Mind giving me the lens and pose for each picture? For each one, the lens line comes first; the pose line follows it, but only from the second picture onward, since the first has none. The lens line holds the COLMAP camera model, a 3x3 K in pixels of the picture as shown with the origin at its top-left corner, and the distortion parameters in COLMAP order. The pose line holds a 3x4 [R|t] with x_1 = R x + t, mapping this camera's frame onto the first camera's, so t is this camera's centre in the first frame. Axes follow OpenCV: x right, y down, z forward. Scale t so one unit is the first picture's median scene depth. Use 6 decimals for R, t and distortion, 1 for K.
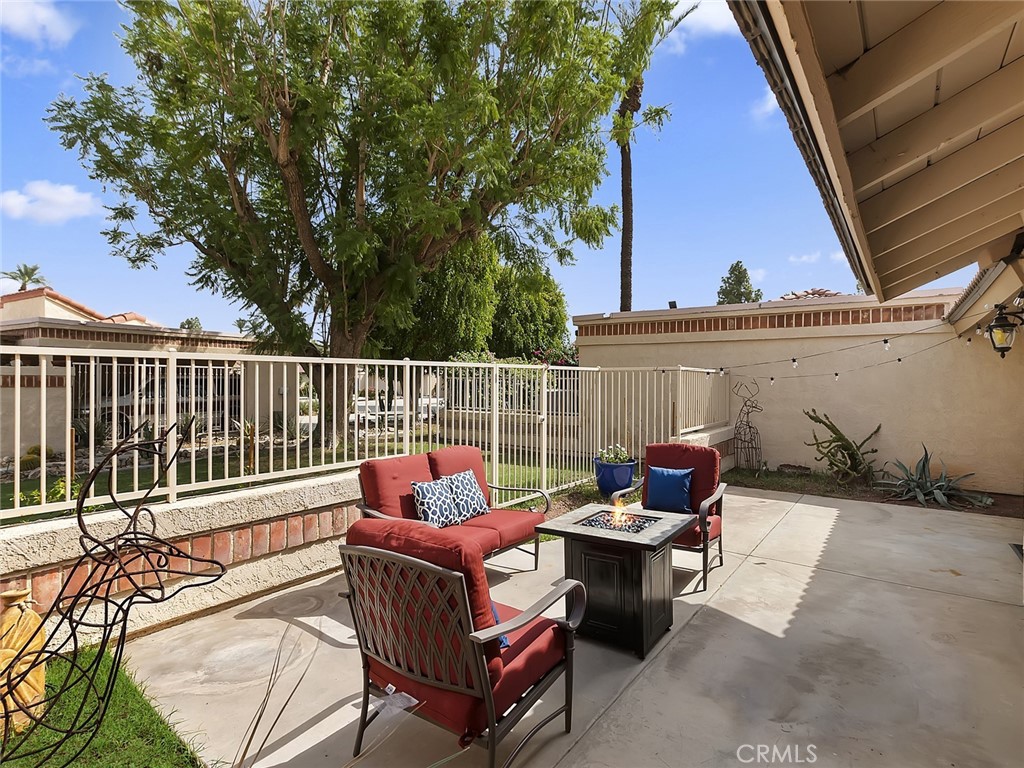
lens RADIAL K [[525.6, 0, 514.9], [0, 525.6, 382.2], [0, 0, 1]] dist [0.012872, -0.002384]
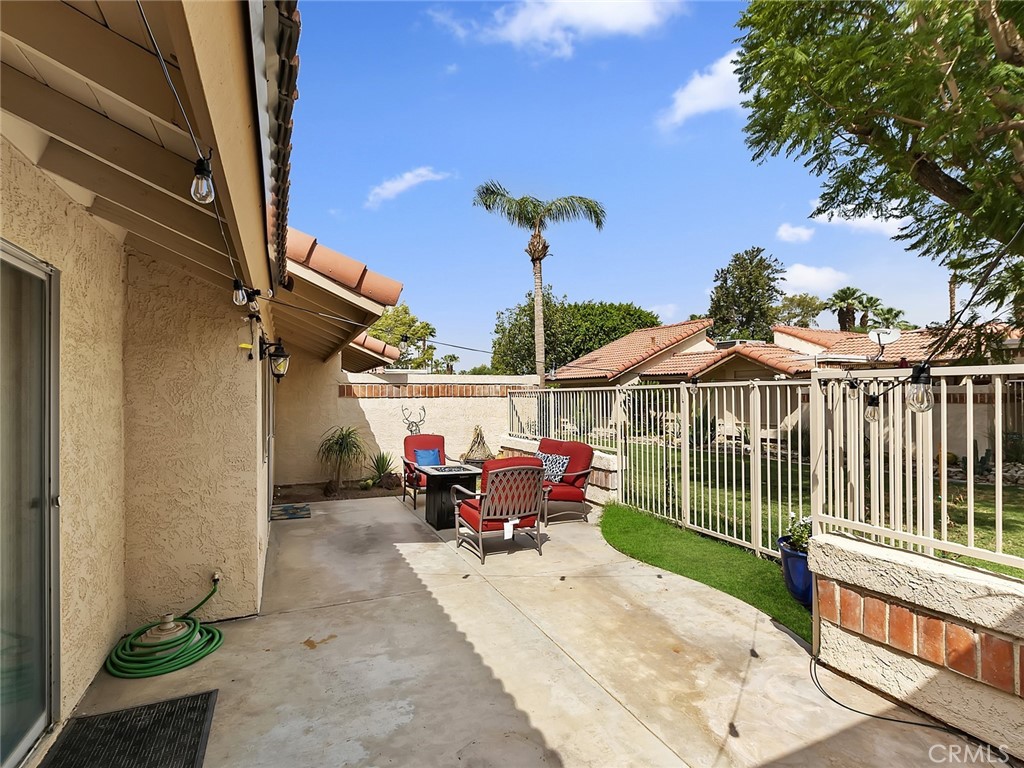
lens RADIAL K [[525.6, 0, 510.1], [0, 525.6, 393.4], [0, 0, 1]] dist [0.012872, -0.002384]
pose [[-0.506512, -0.007862, -0.862197, 1.543765], [-0.000130, 0.999959, -0.009042, -0.005880], [0.862233, -0.004468, -0.506493, 1.878961]]
